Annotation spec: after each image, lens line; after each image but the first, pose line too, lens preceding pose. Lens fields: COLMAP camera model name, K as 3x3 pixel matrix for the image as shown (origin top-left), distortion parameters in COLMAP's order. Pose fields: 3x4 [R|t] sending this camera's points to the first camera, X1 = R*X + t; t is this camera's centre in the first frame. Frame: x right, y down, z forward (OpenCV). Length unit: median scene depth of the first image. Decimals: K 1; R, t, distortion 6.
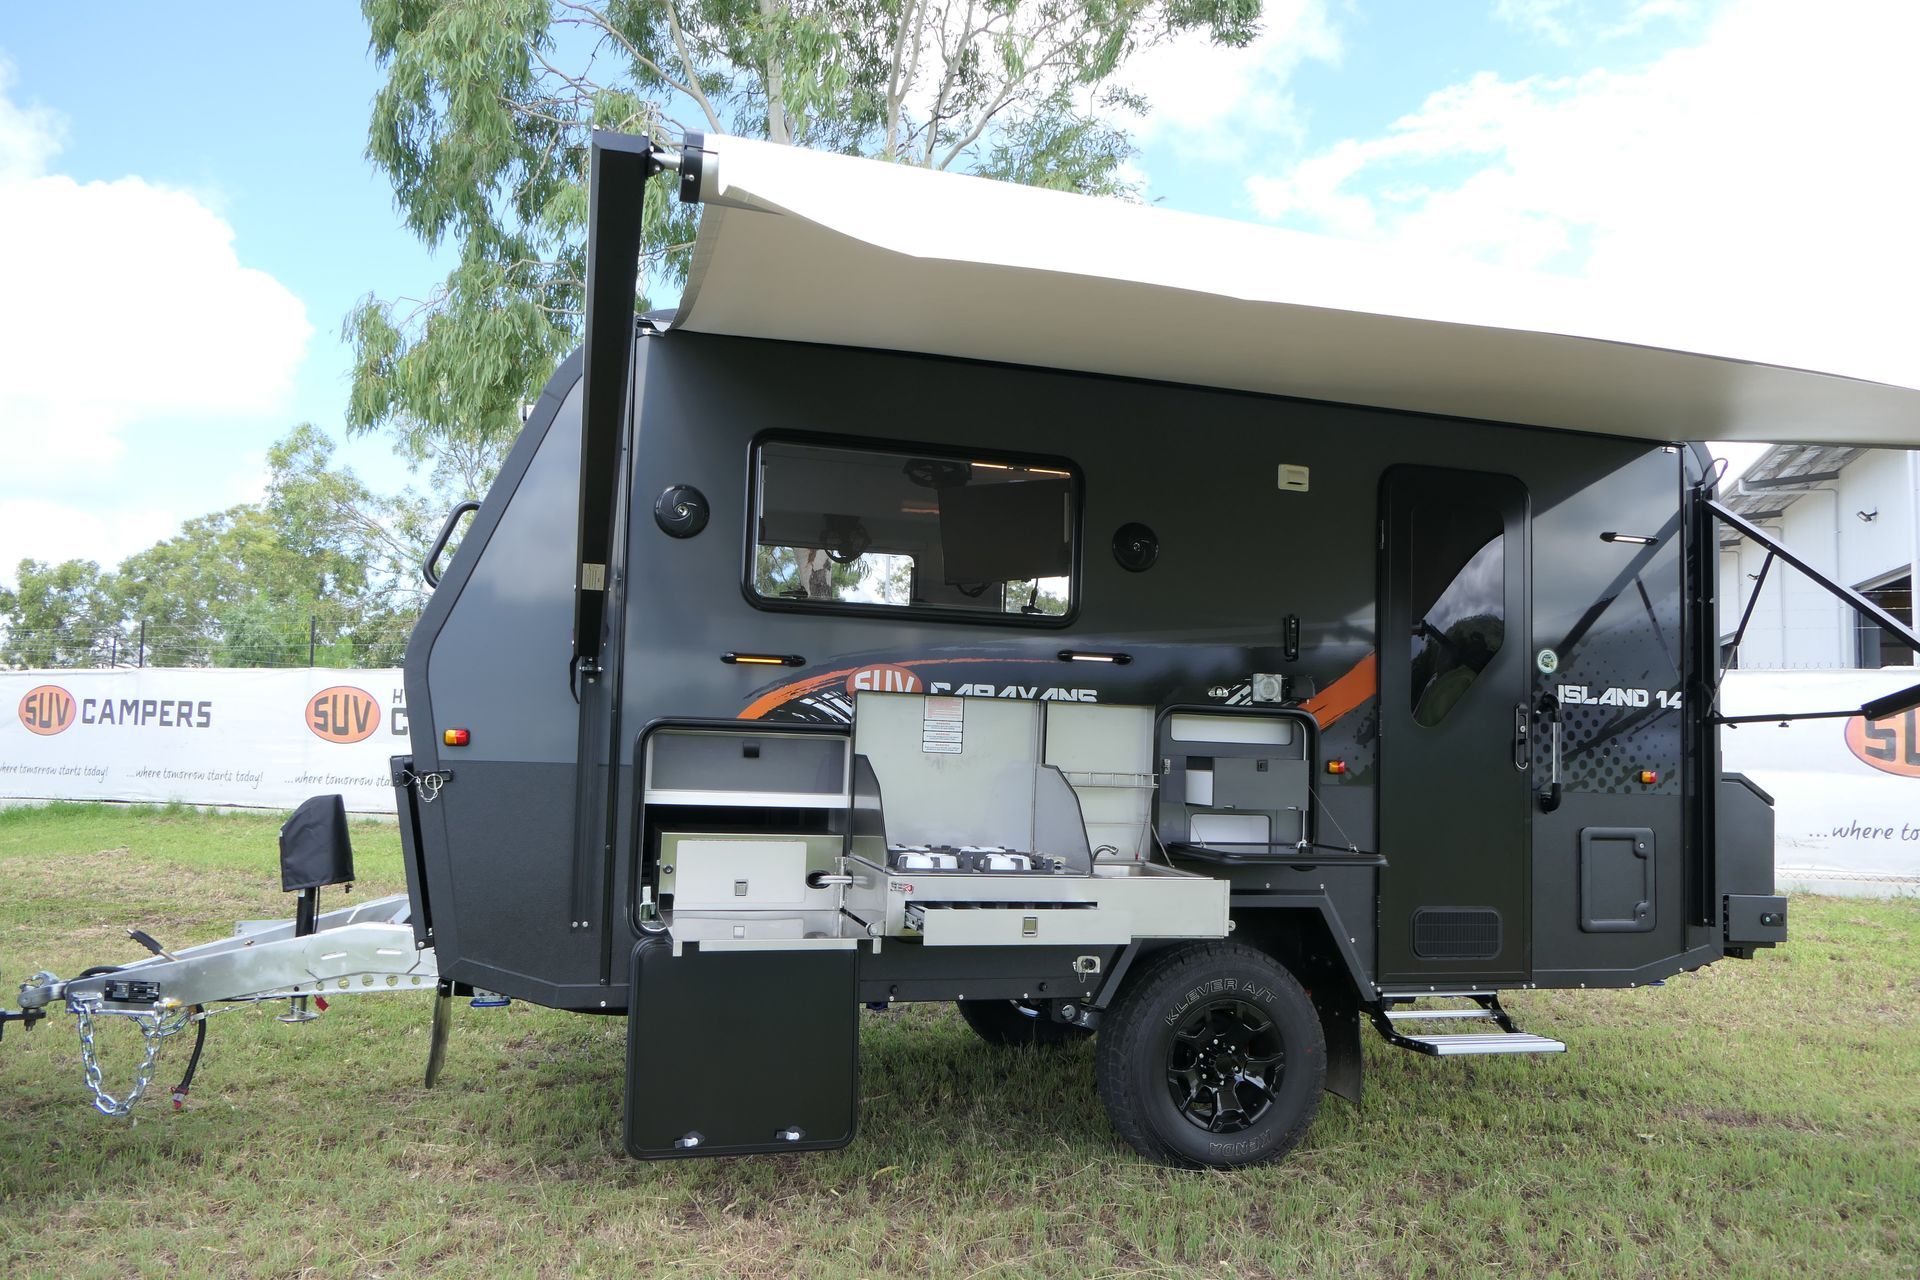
lens RADIAL K [[1342.3, 0, 953.2], [0, 1342.3, 648.5], [0, 0, 1]] dist [-0.000616, -0.006414]
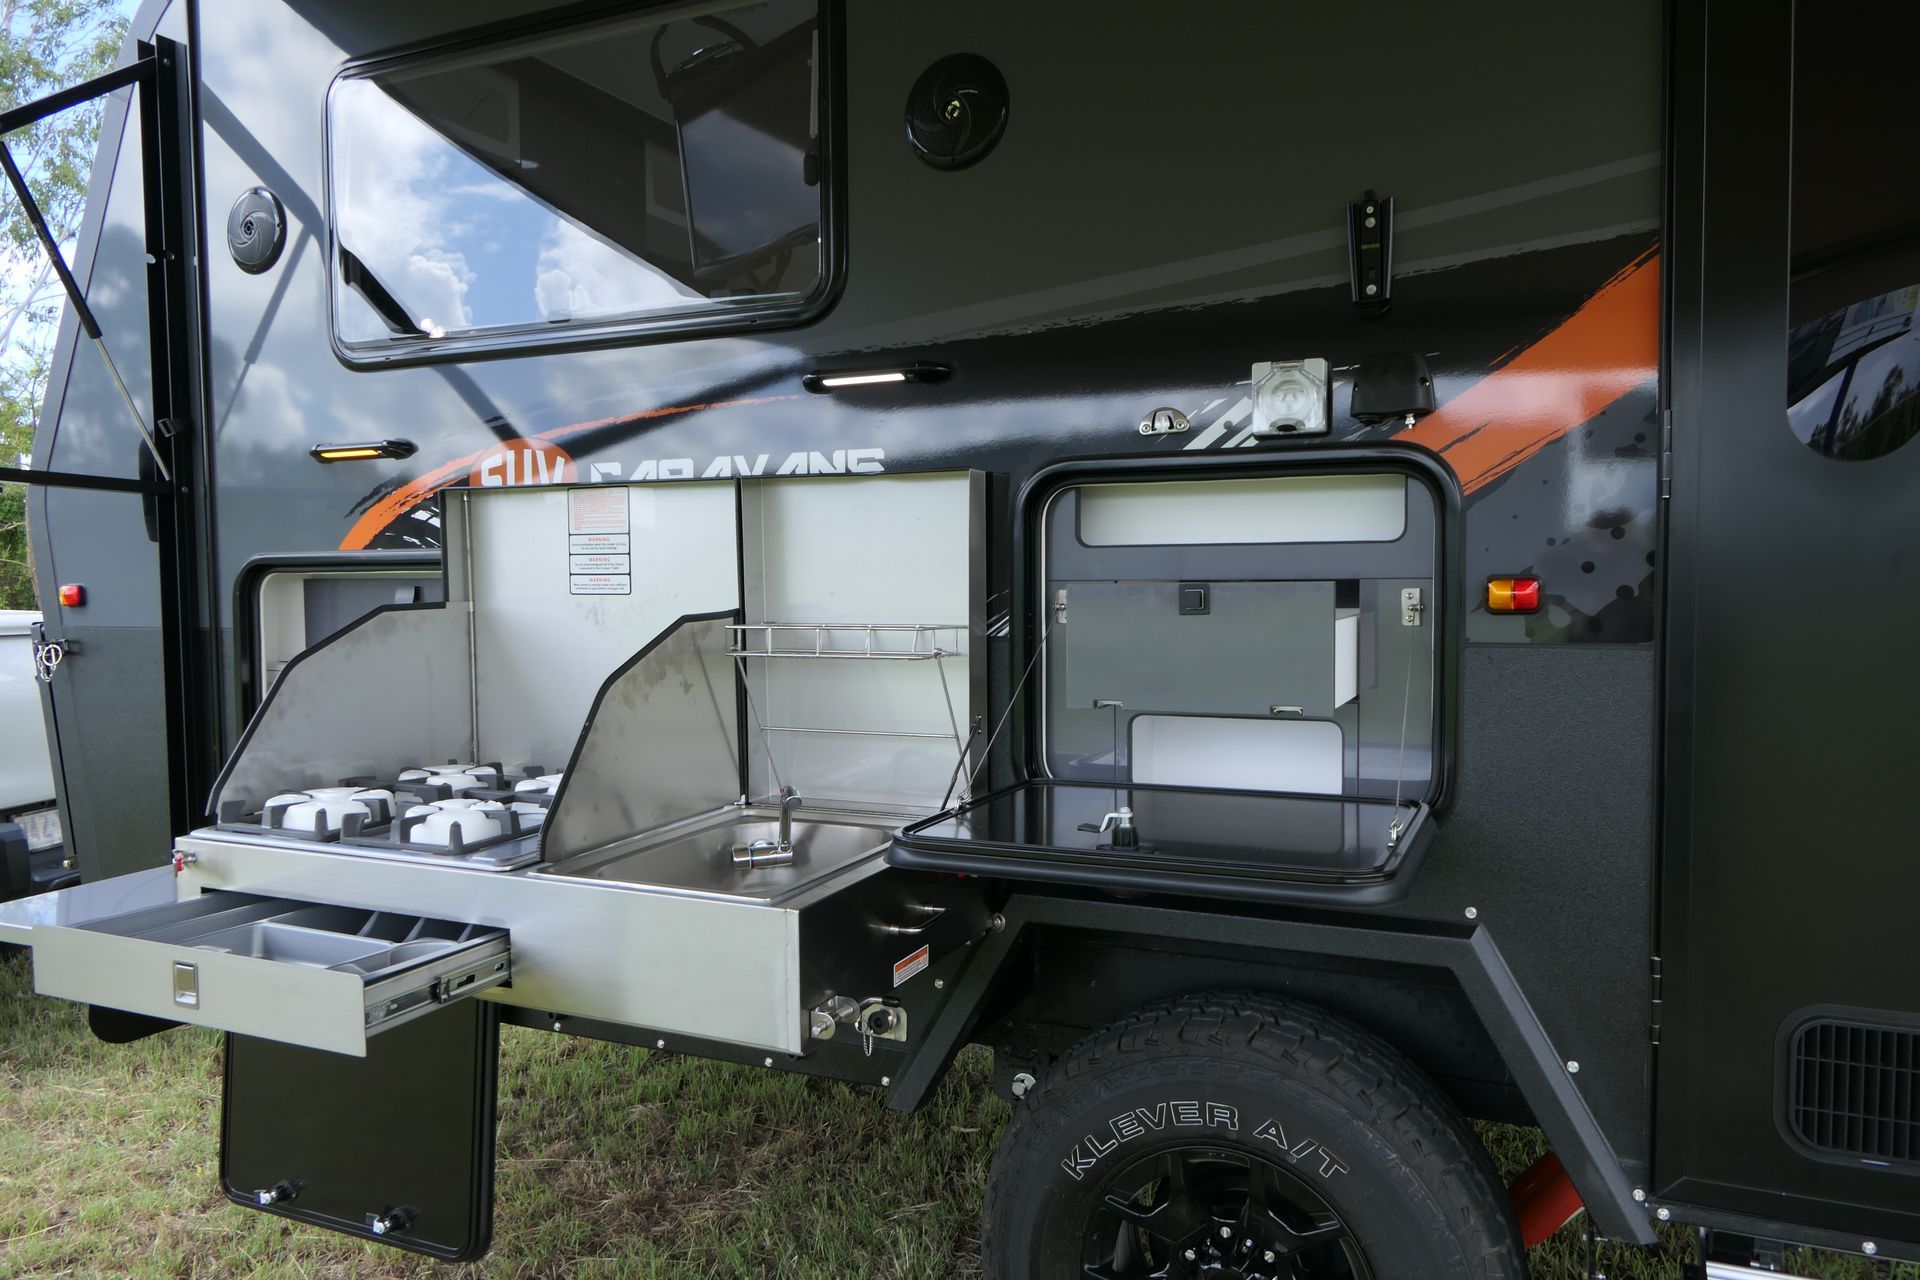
lens RADIAL K [[1342.3, 0, 967.0], [0, 1342.3, 648.2], [0, 0, 1]] dist [-0.000616, -0.006414]
pose [[0.754530, -0.005492, -0.656243, 0.403405], [0.082469, 0.992832, 0.086511, 0.057940], [0.651063, -0.119395, 0.749574, 0.618234]]
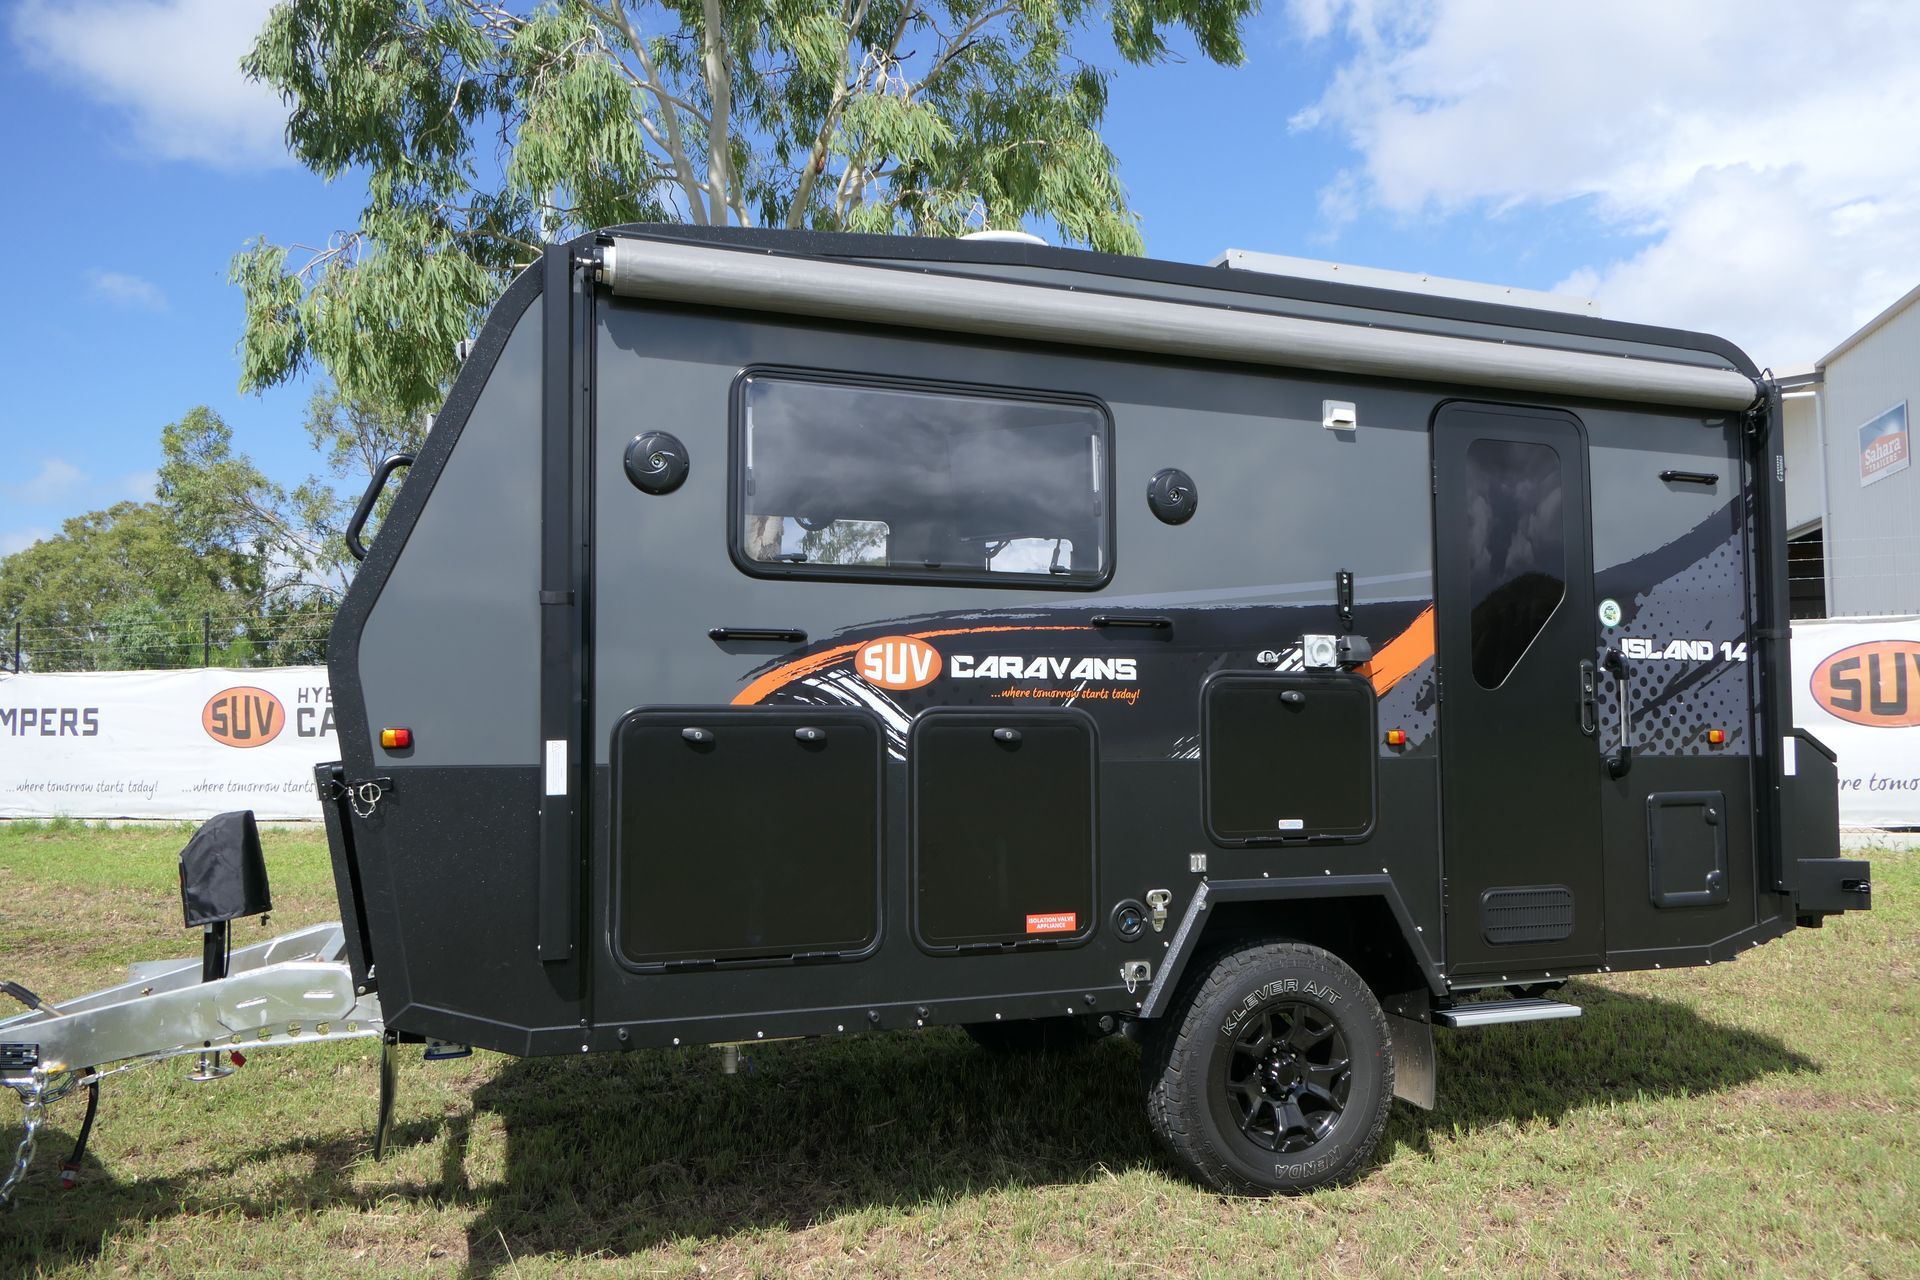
lens RADIAL K [[1342.3, 0, 953.7], [0, 1342.3, 643.2], [0, 0, 1]] dist [-0.000616, -0.006414]
pose [[0.997586, -0.030303, 0.062486, -0.061790], [0.029647, 0.999495, 0.011406, 0.006501], [-0.062800, -0.009526, 0.997981, 0.122492]]
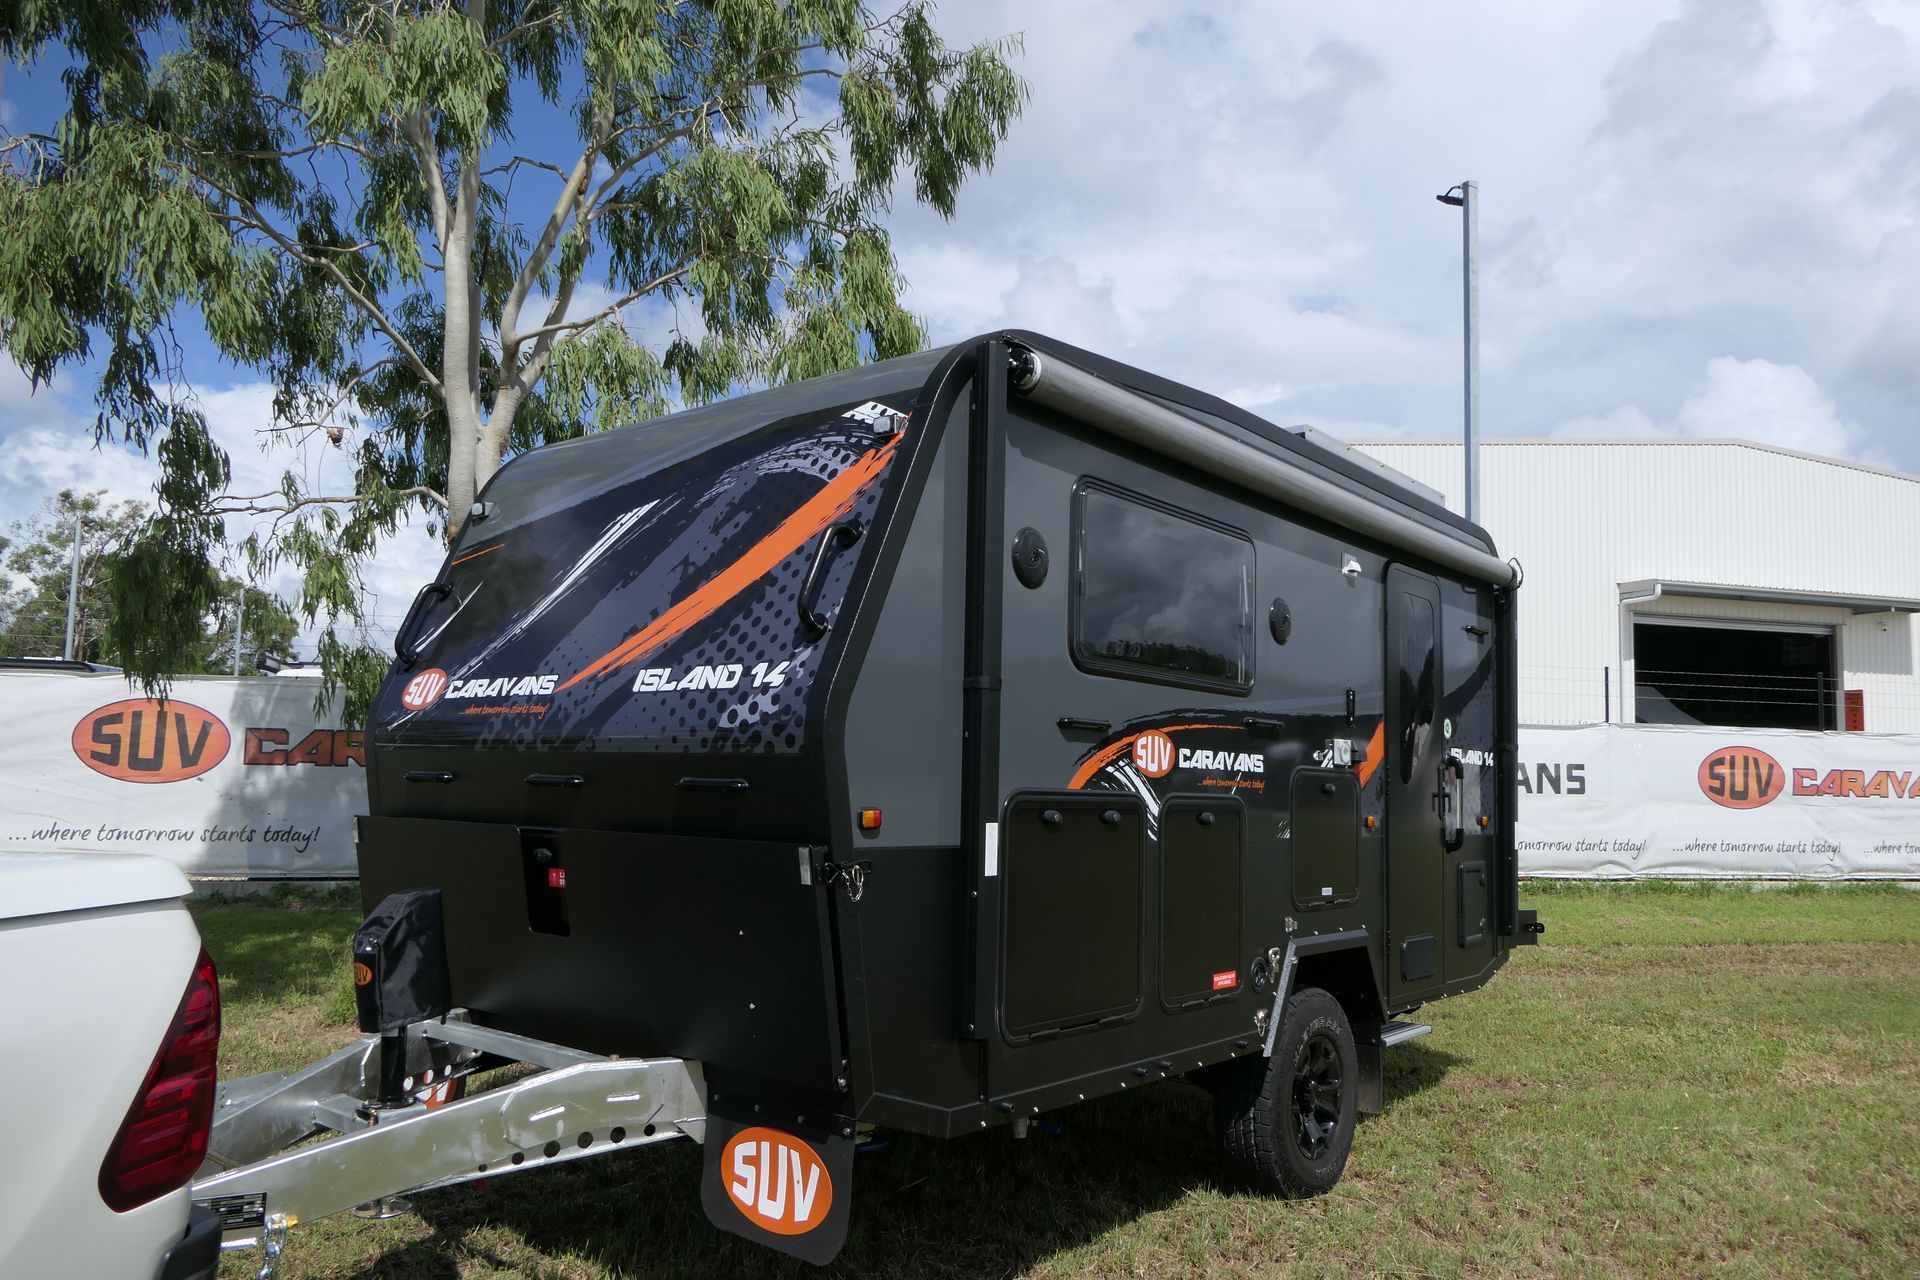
lens RADIAL K [[1342.3, 0, 961.3], [0, 1342.3, 631.8], [0, 0, 1]] dist [-0.000616, -0.006414]
pose [[0.829081, 0.054803, 0.556436, -0.638350], [-0.041734, 0.998474, -0.036157, -0.016761], [-0.557568, 0.006754, 0.830104, 0.236199]]
